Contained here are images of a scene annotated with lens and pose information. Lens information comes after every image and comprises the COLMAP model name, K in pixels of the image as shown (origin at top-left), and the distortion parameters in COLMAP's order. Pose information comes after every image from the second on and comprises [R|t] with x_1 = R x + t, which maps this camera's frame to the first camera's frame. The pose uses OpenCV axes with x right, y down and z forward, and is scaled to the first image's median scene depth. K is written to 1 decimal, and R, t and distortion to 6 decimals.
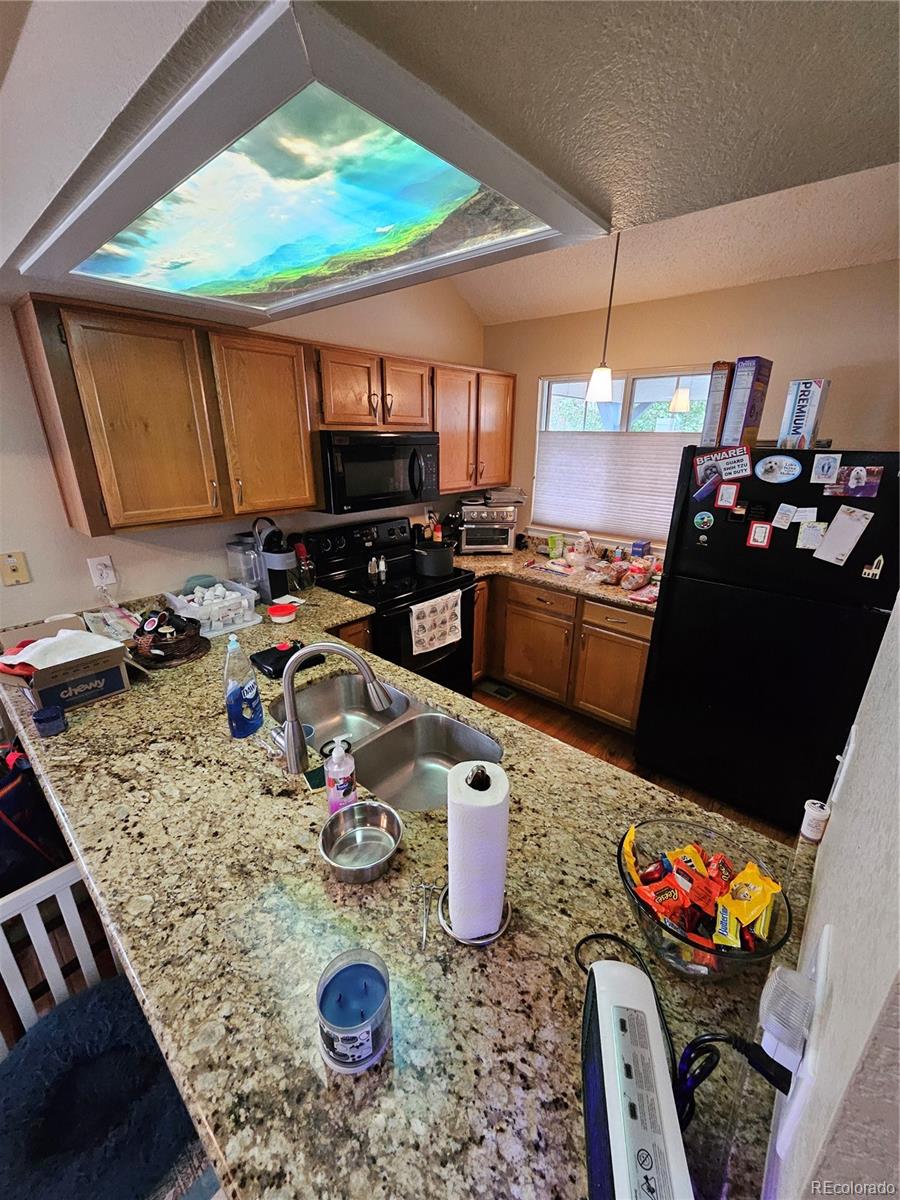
lens RADIAL K [[473.9, 0, 448.8], [0, 473.9, 600.7], [0, 0, 1]] dist [0.003239, 0.000033]
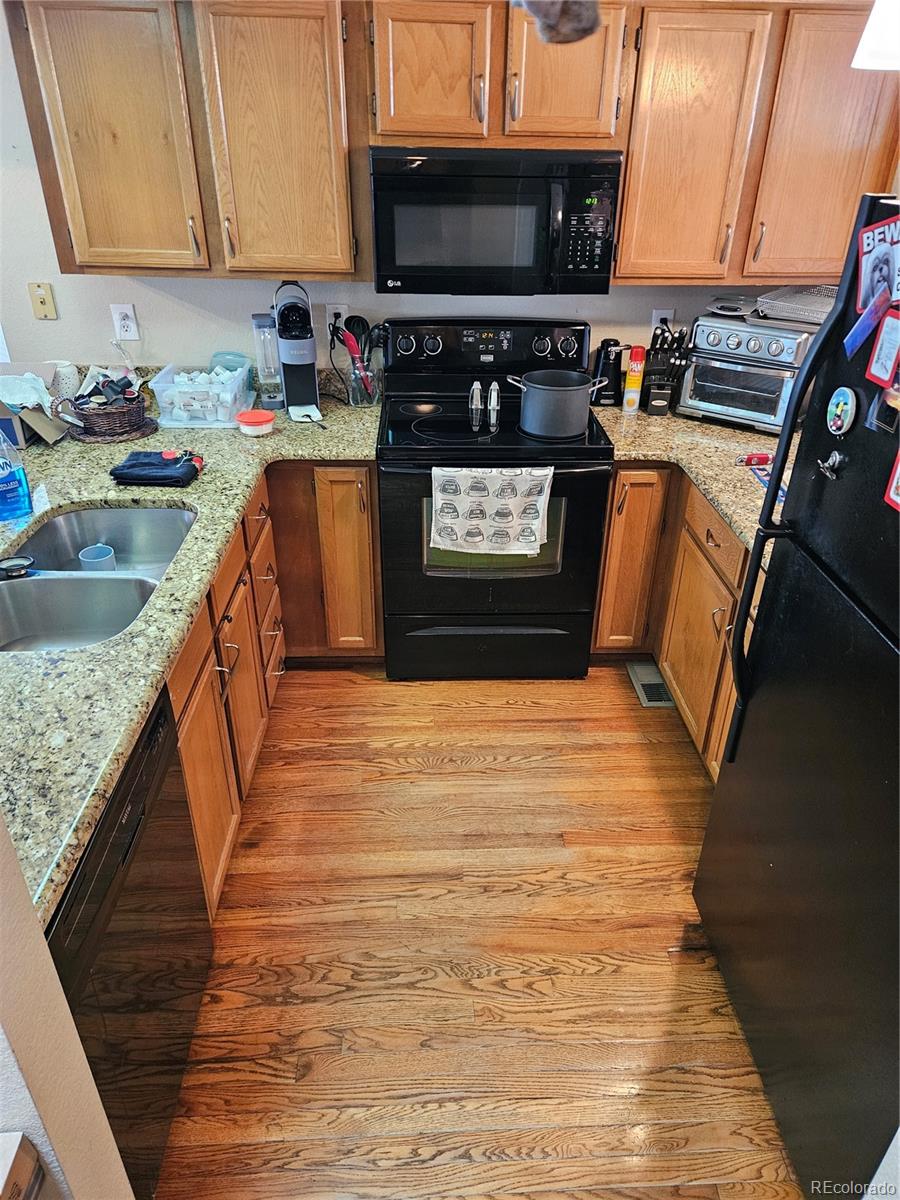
lens RADIAL K [[809.9, 0, 451.5], [0, 809.9, 599.9], [0, 0, 1]] dist [0.039850, -0.007796]
pose [[0.689453, 0.355891, -0.630870, 0.630545], [-0.253028, 0.934435, 0.250615, -0.091561], [0.678698, -0.013159, 0.734299, 0.251687]]
